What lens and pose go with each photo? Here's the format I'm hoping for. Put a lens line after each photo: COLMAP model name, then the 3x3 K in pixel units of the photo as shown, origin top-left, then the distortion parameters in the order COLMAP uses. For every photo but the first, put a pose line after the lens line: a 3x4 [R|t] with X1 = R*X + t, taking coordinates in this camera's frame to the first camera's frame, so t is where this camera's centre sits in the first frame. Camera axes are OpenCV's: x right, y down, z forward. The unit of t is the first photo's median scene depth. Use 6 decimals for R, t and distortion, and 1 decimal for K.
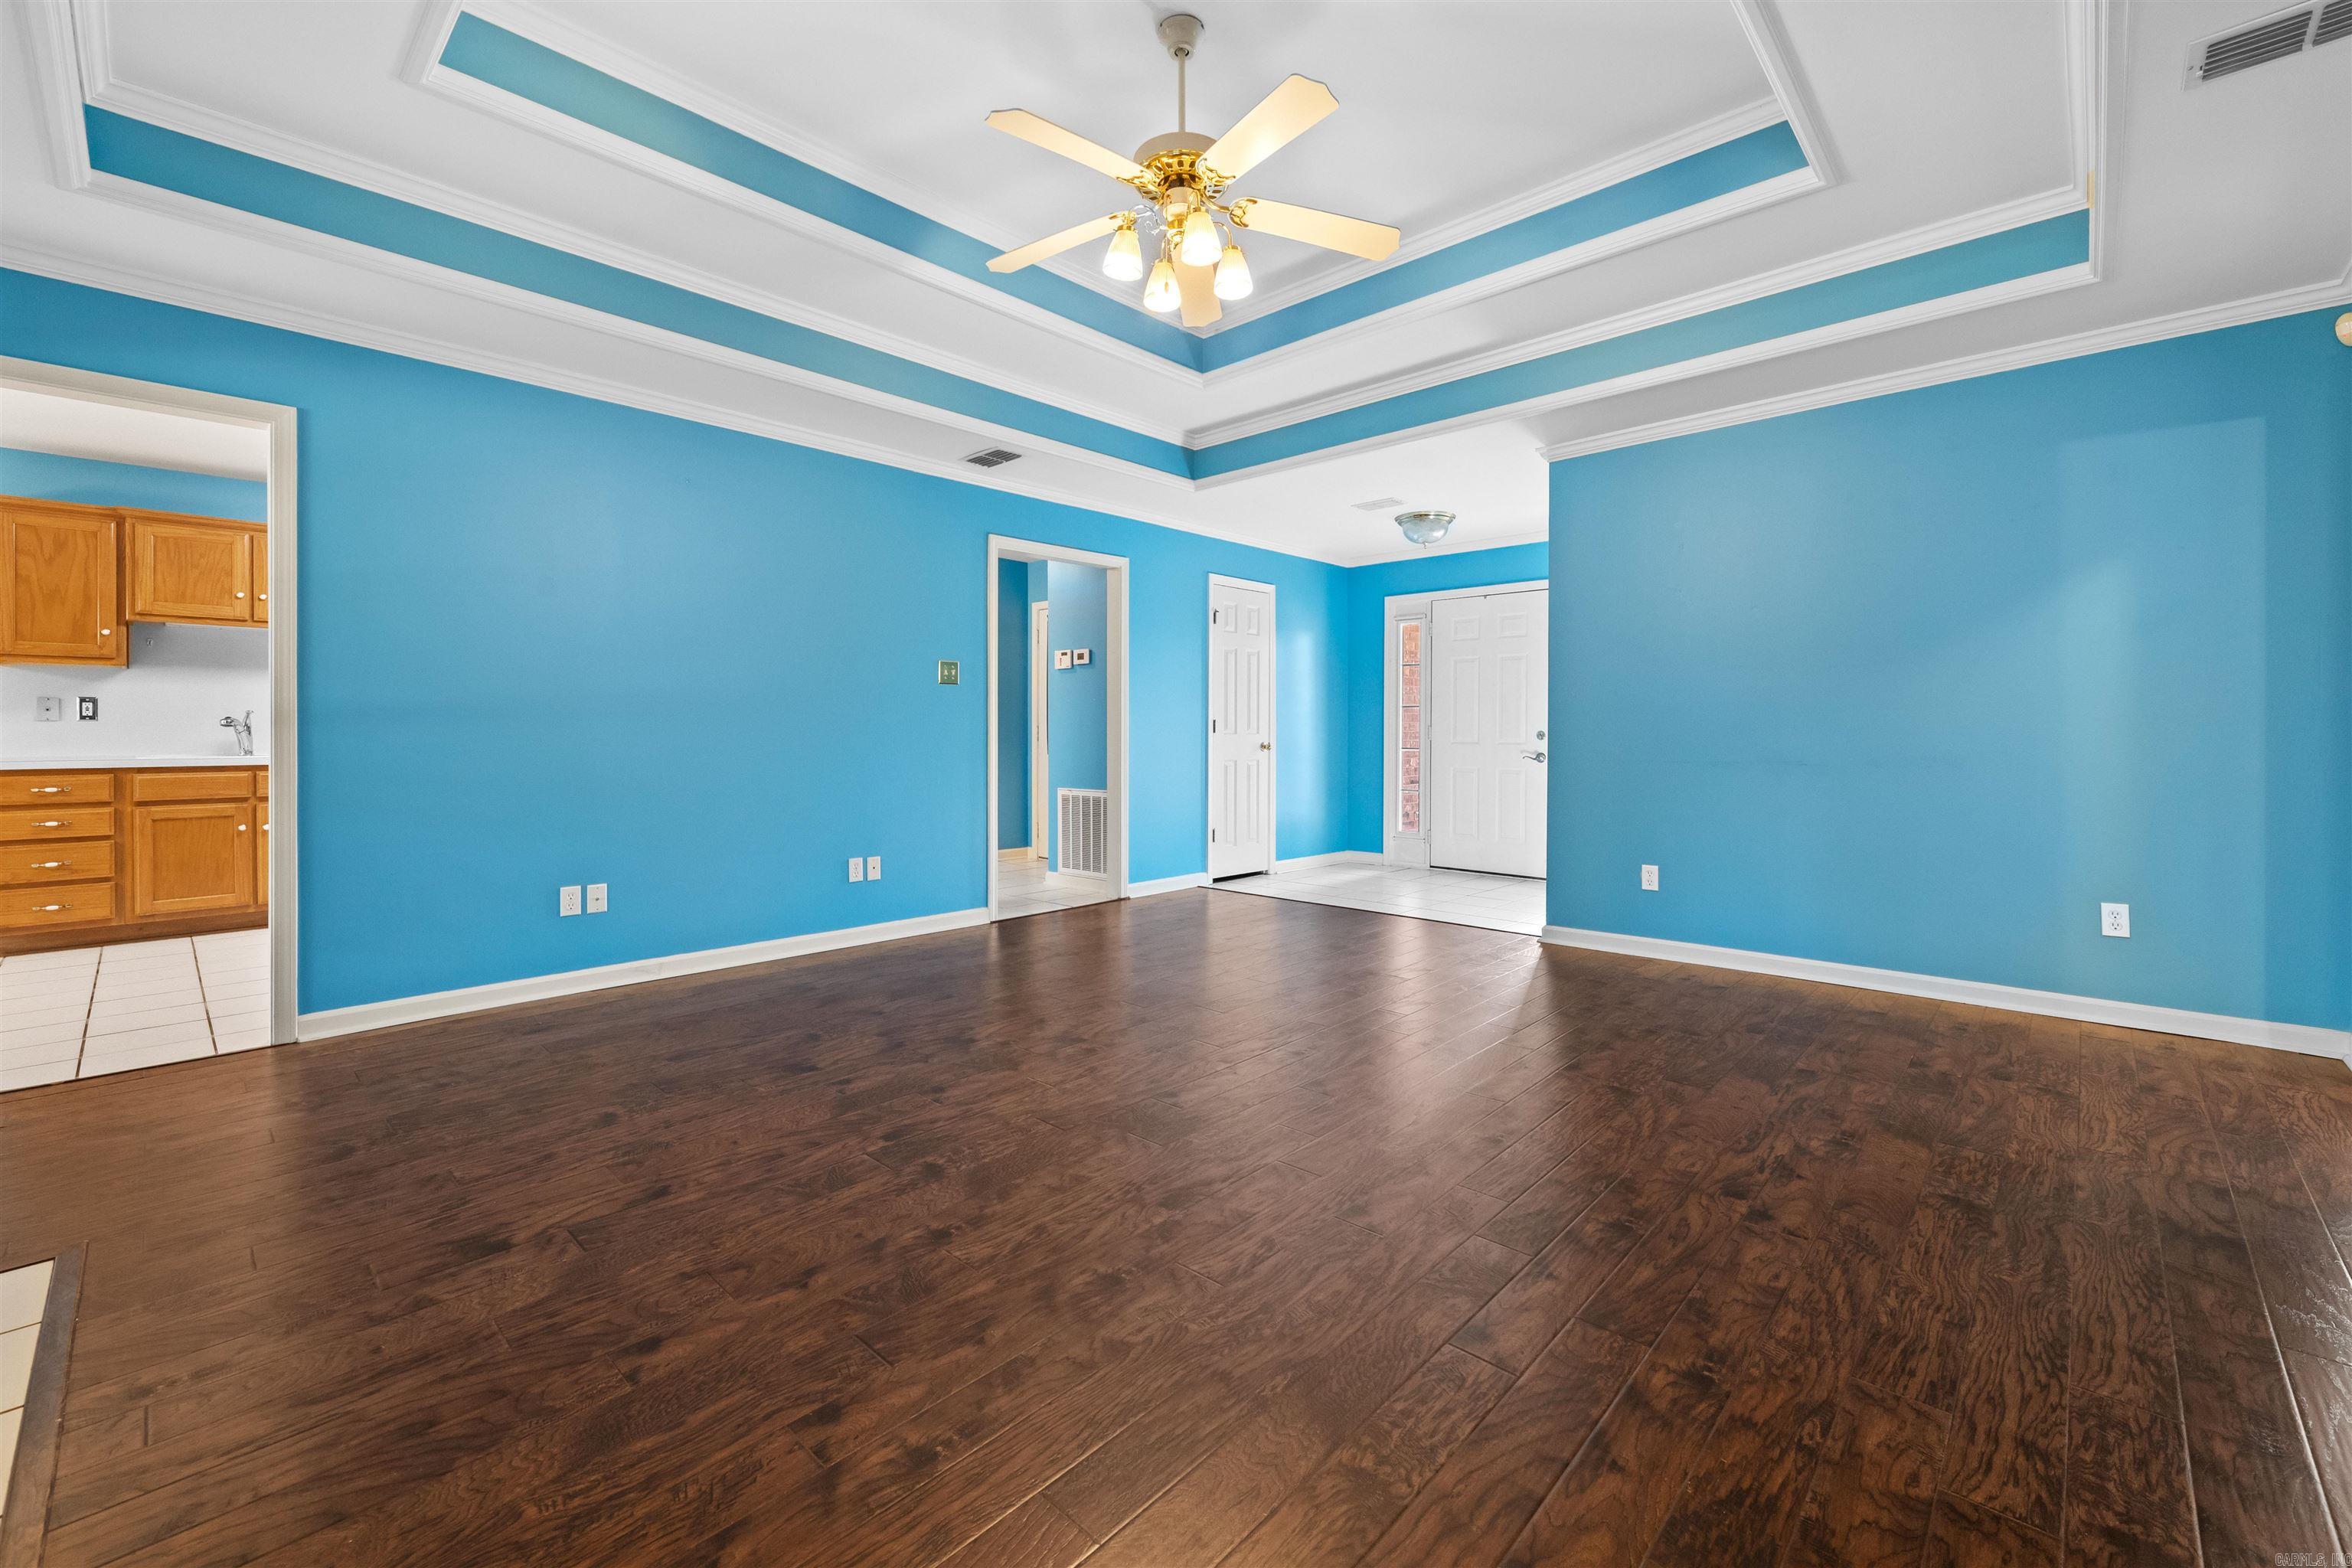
lens RADIAL K [[964.8, 0, 1132.8], [0, 964.8, 739.7], [0, 0, 1]] dist [0.005256, -0.003269]
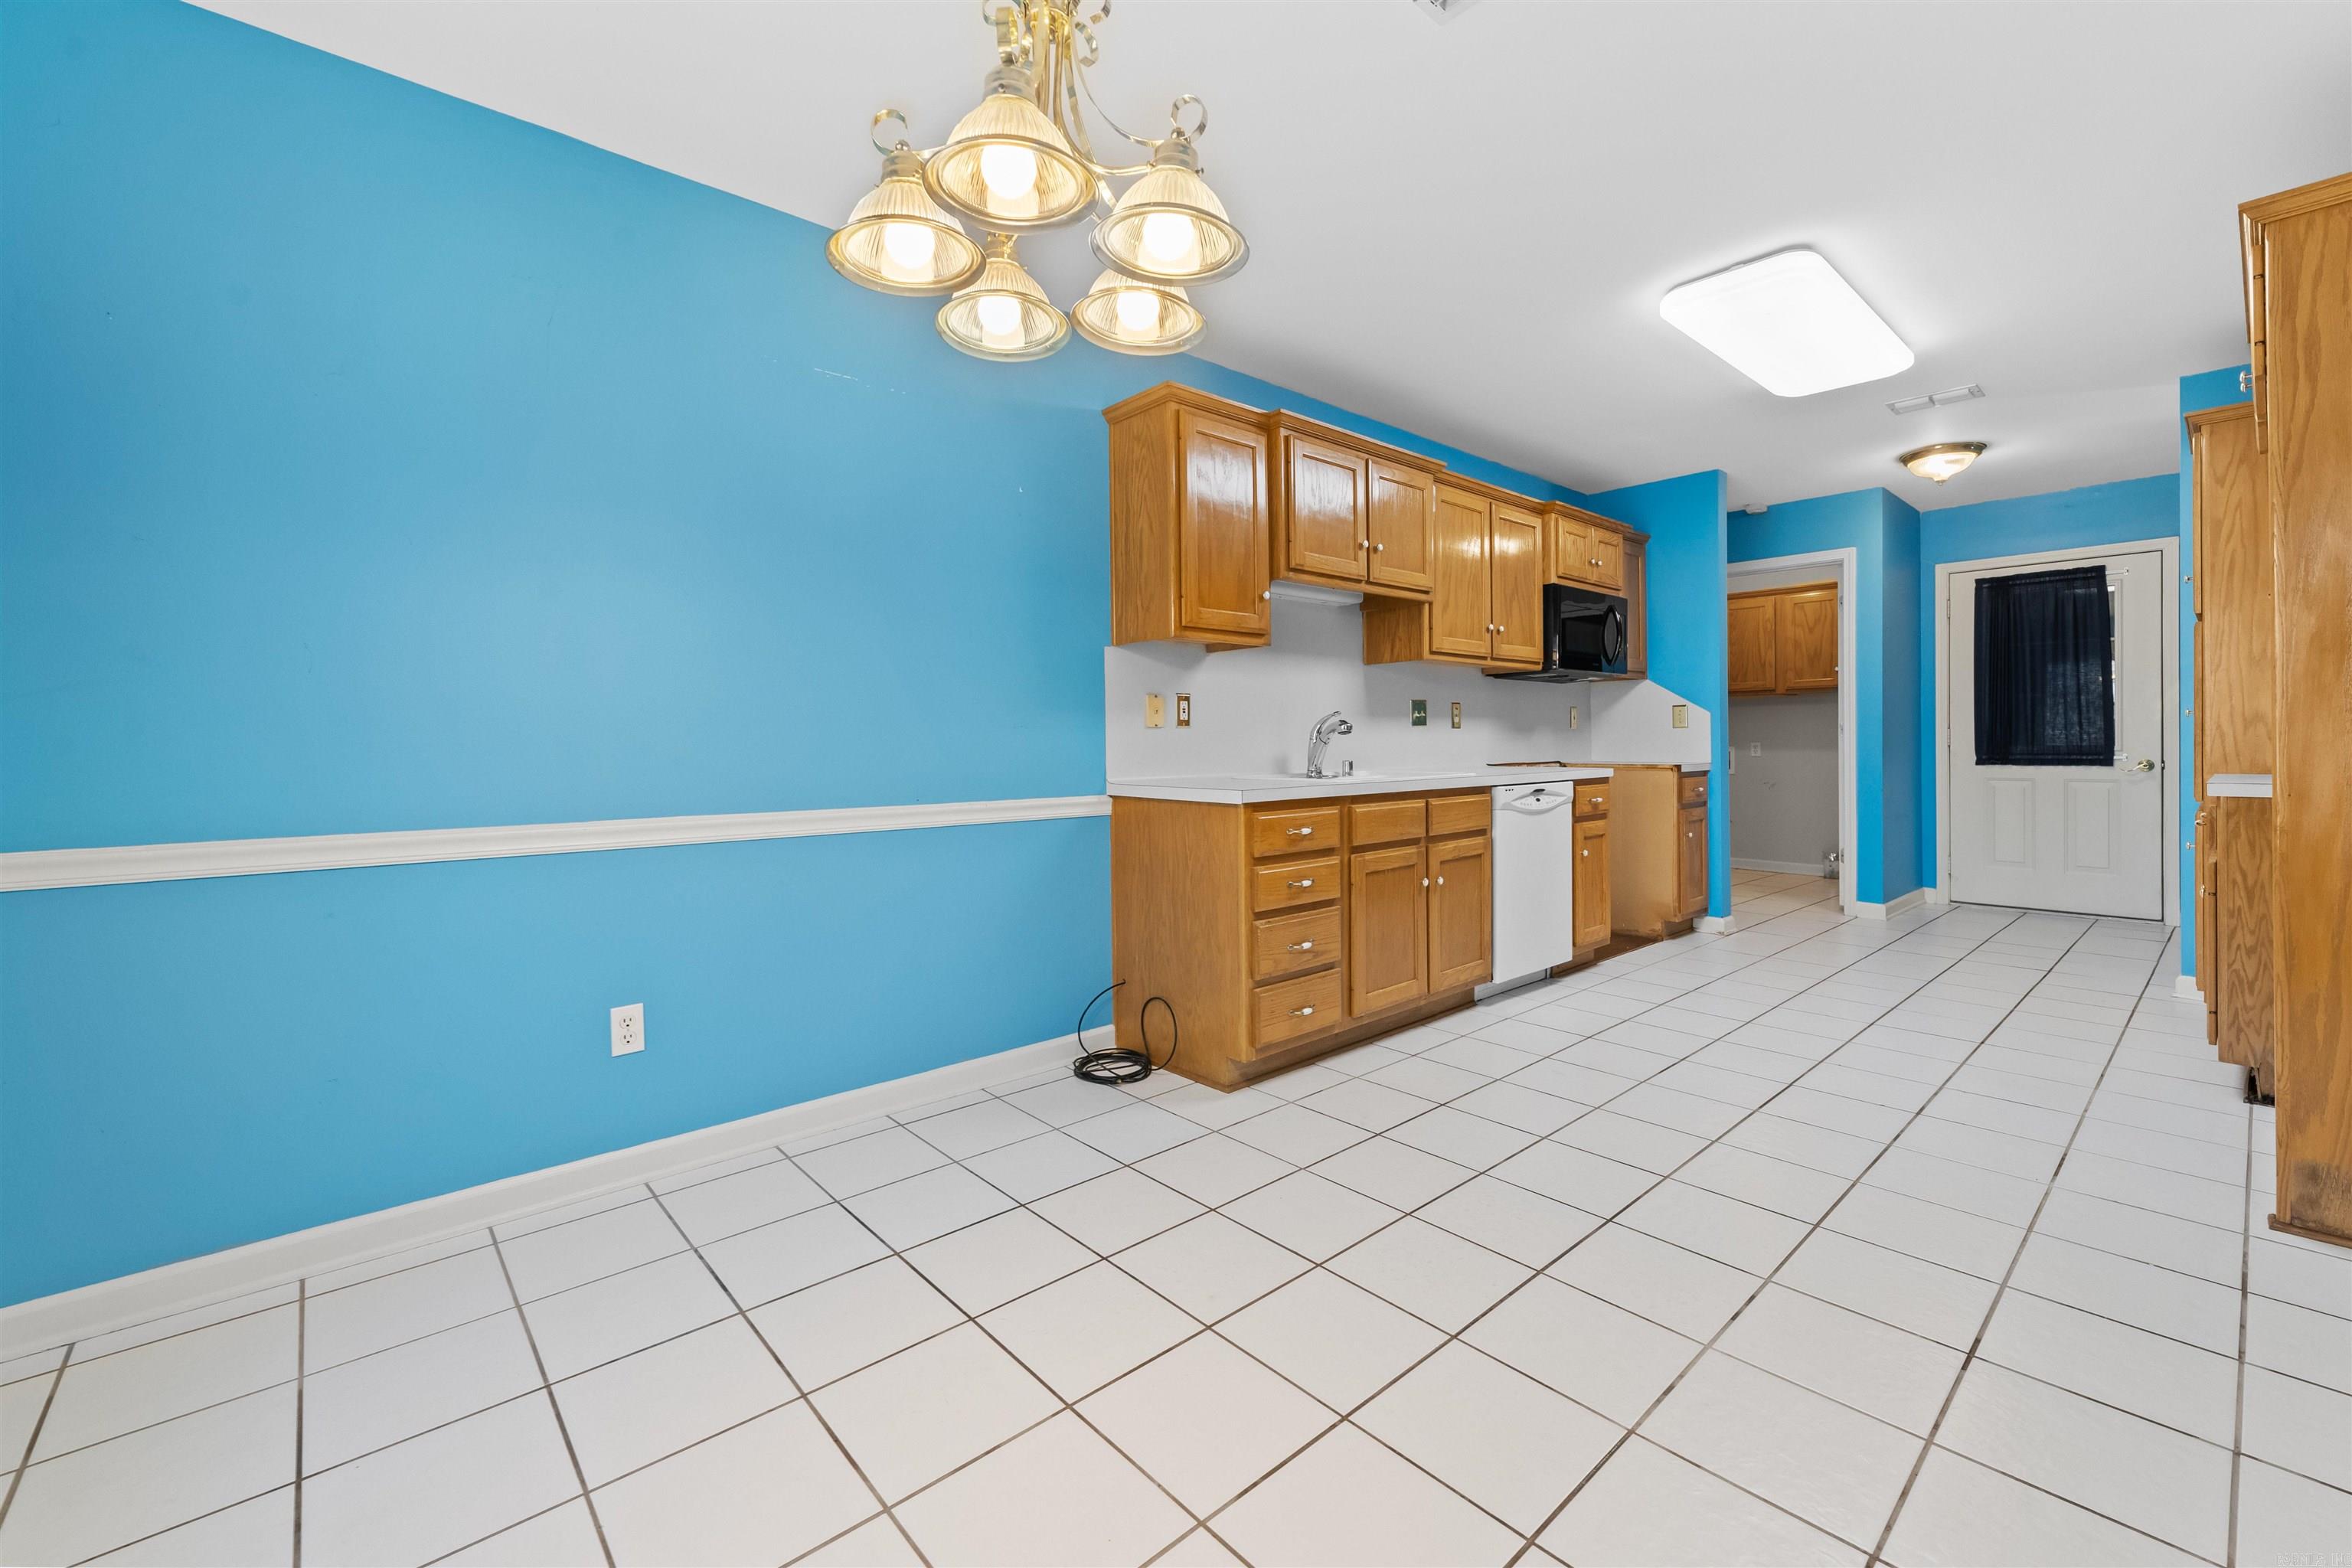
lens RADIAL K [[964.8, 0, 1152.5], [0, 964.8, 755.9], [0, 0, 1]] dist [0.005256, -0.003269]
pose [[0.996443, -0.006644, -0.084004, -1.108668], [0.006724, 0.999977, 0.000667, 0.000244], [0.083997, -0.001229, 0.996465, 0.324629]]
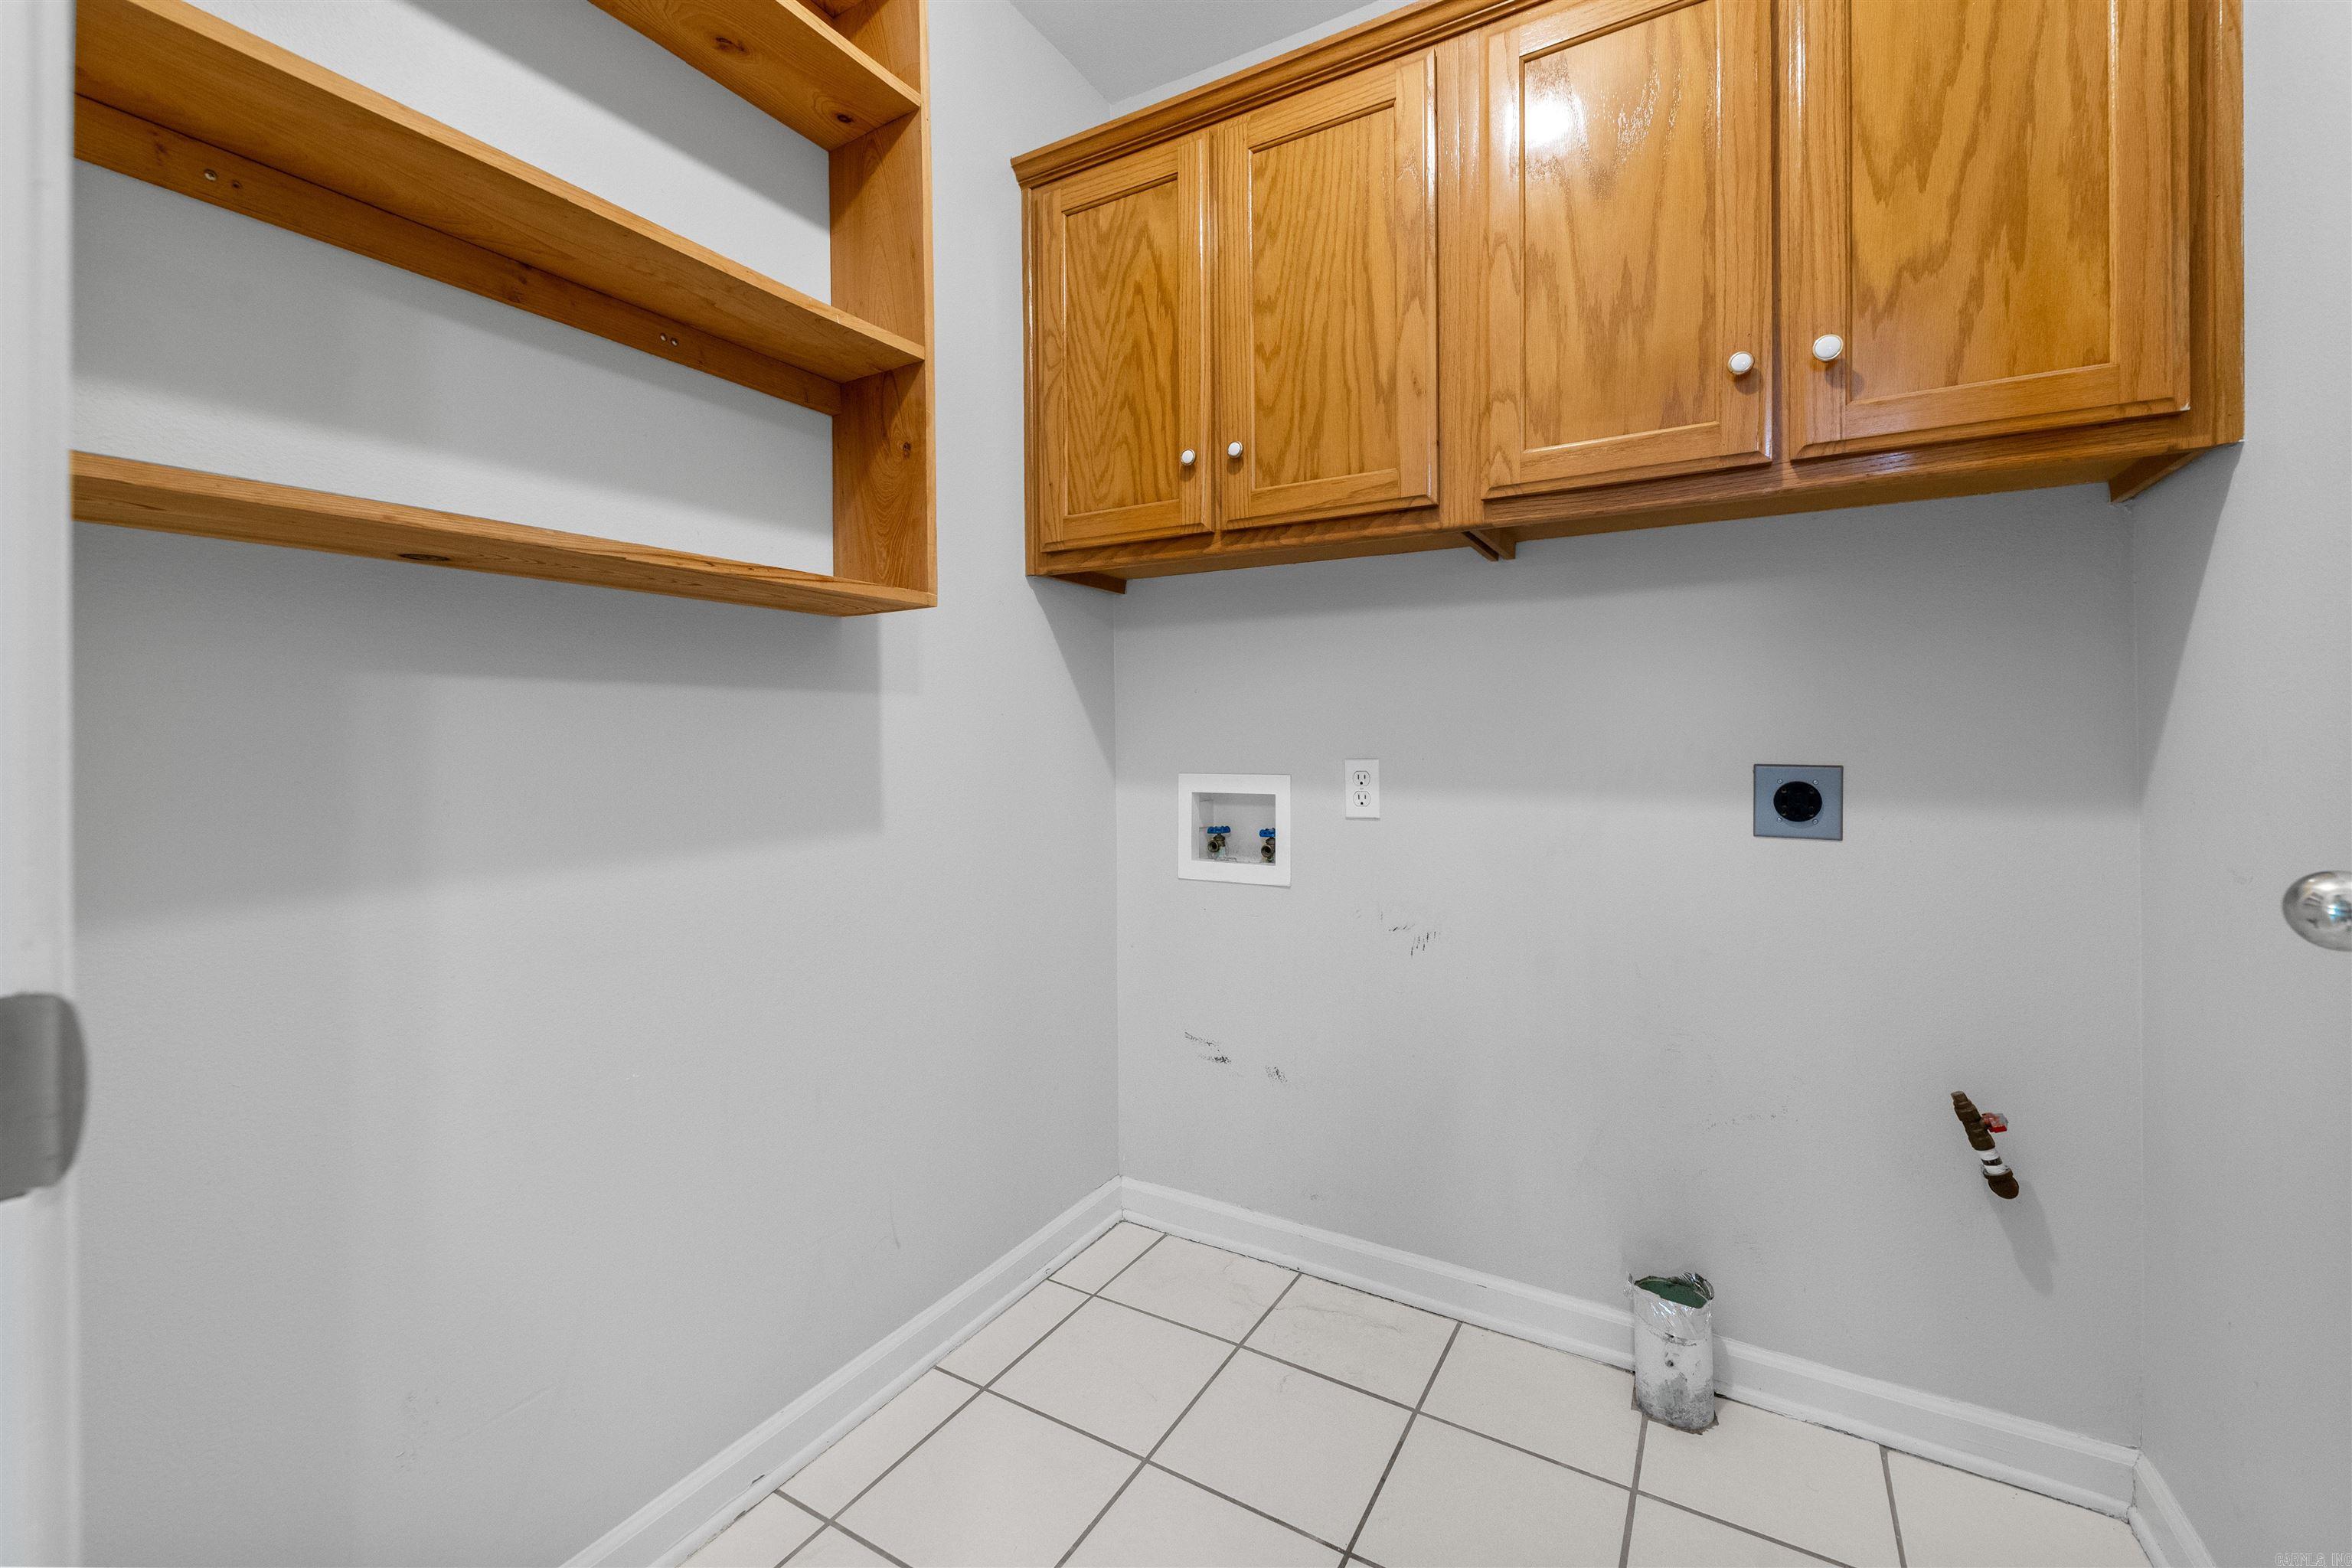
lens RADIAL K [[964.8, 0, 1159.0], [0, 964.8, 740.3], [0, 0, 1]] dist [0.005256, -0.003269]
pose [[0.970944, -0.007081, 0.239204, -0.409883], [0.009299, 0.999924, -0.008148, -0.019890], [-0.239128, 0.010136, 0.970935, 1.664459]]
